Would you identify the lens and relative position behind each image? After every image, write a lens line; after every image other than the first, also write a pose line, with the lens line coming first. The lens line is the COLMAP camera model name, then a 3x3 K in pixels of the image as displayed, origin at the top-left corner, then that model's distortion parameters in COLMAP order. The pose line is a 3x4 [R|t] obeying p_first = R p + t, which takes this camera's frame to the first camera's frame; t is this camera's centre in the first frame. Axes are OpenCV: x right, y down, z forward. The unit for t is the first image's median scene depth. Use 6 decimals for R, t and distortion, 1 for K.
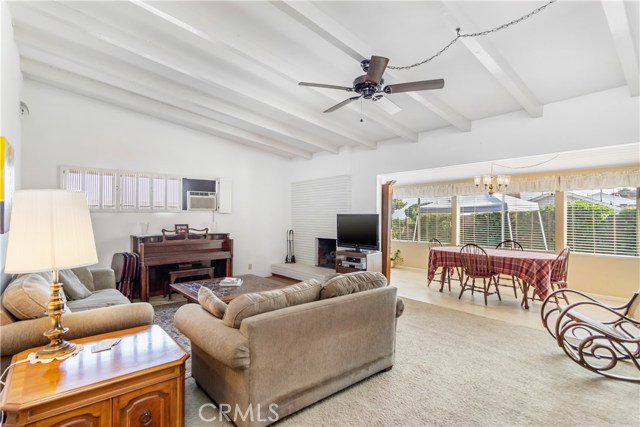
lens RADIAL K [[319.3, 0, 321.4], [0, 319.3, 217.0], [0, 0, 1]] dist [0.016633, 0.000537]
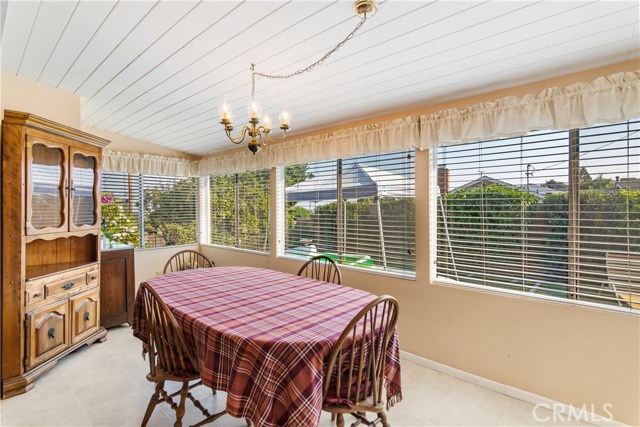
lens RADIAL K [[319.3, 0, 319.2], [0, 319.3, 211.9], [0, 0, 1]] dist [0.016633, 0.000537]
pose [[0.992163, -0.008146, 0.124682, 0.590509], [0.008092, 0.999967, 0.000942, 0.008841], [-0.124685, 0.000074, 0.992196, 0.618141]]
